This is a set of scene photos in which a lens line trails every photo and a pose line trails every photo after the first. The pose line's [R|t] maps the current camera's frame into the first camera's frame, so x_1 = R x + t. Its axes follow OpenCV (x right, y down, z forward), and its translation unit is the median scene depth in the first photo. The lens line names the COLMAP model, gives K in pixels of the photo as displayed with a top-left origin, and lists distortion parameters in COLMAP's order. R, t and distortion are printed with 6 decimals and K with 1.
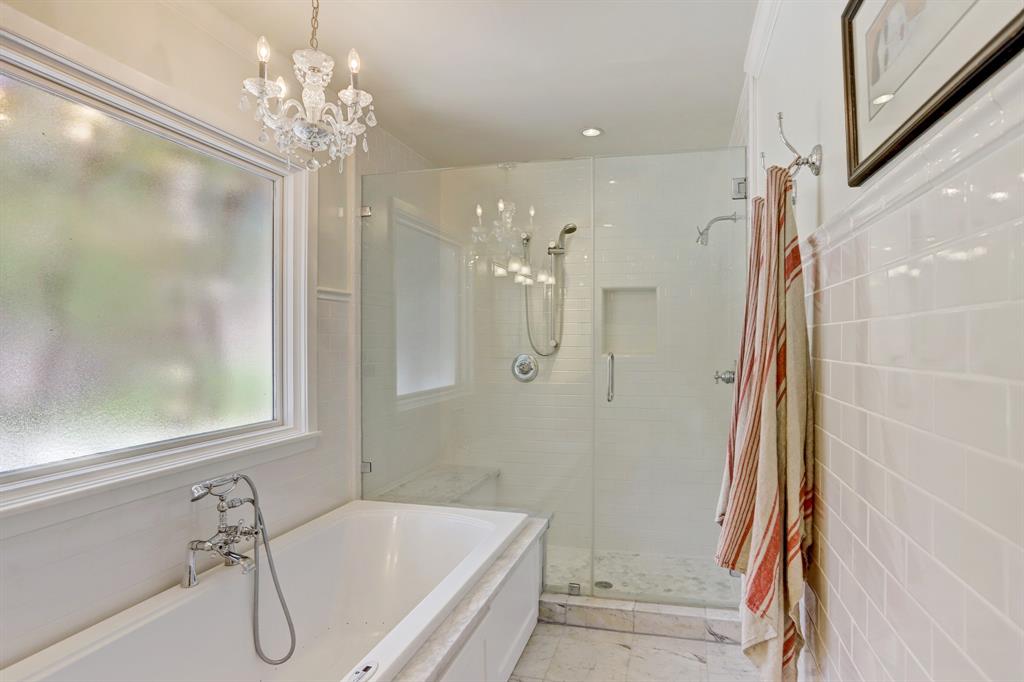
lens RADIAL K [[564.9, 0, 512.0], [0, 564.9, 341.0], [0, 0, 1]] dist [-0.056000, 0.000400]
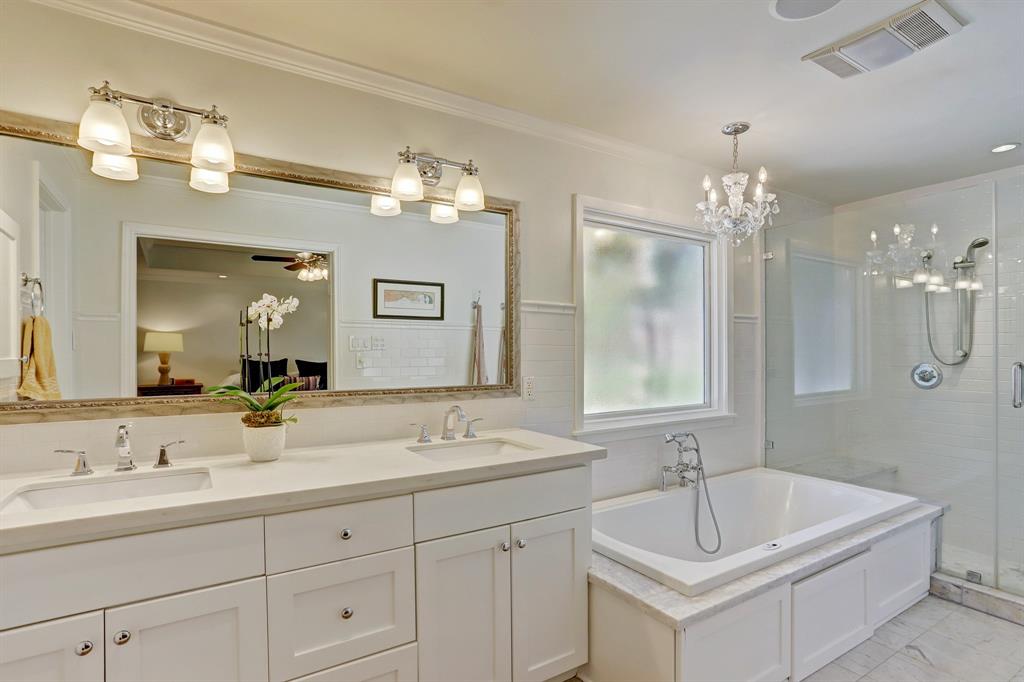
lens RADIAL K [[507.1, 0, 506.4], [0, 507.1, 351.3], [0, 0, 1]] dist [-0.051207, 0.026189]
pose [[0.750841, -0.000866, -0.660483, 0.065996], [0.002995, 0.999993, 0.002093, -0.005059], [0.660477, -0.003549, 0.750838, -0.348707]]
